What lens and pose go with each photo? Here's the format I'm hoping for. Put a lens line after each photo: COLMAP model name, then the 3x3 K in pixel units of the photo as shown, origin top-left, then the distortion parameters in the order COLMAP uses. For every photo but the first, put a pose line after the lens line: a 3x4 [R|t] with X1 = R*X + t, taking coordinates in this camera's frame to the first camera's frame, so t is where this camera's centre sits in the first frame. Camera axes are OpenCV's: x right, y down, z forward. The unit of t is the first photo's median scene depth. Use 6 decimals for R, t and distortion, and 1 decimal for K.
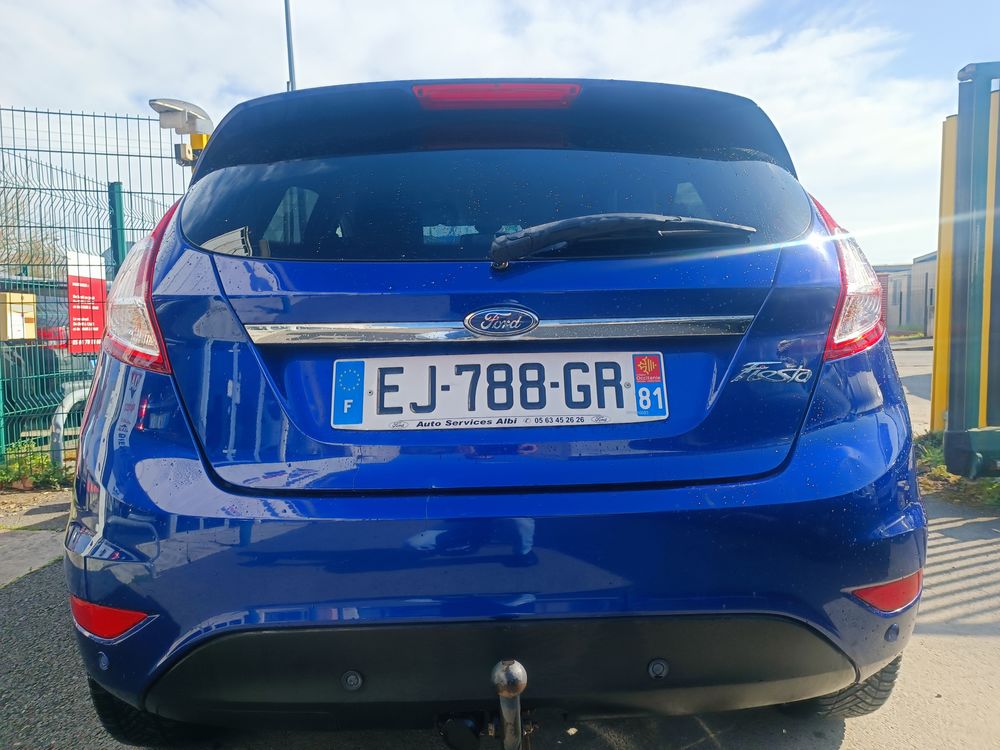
lens RADIAL K [[728.9, 0, 503.6], [0, 728.9, 375.9], [0, 0, 1]] dist [0.009662, -0.003060]
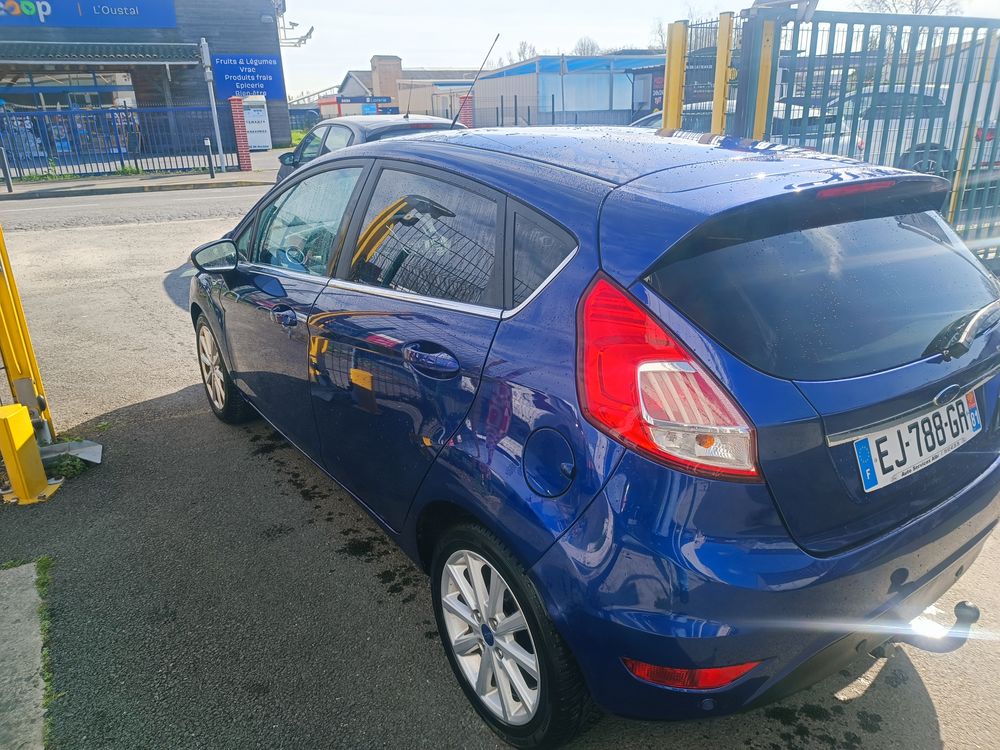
lens RADIAL K [[728.9, 0, 496.9], [0, 728.9, 375.1], [0, 0, 1]] dist [0.009662, -0.003060]
pose [[0.825561, -0.191214, 0.530930, -1.463432], [0.039515, 0.958121, 0.283623, -0.545532], [-0.562928, -0.213168, 0.798543, 0.344611]]
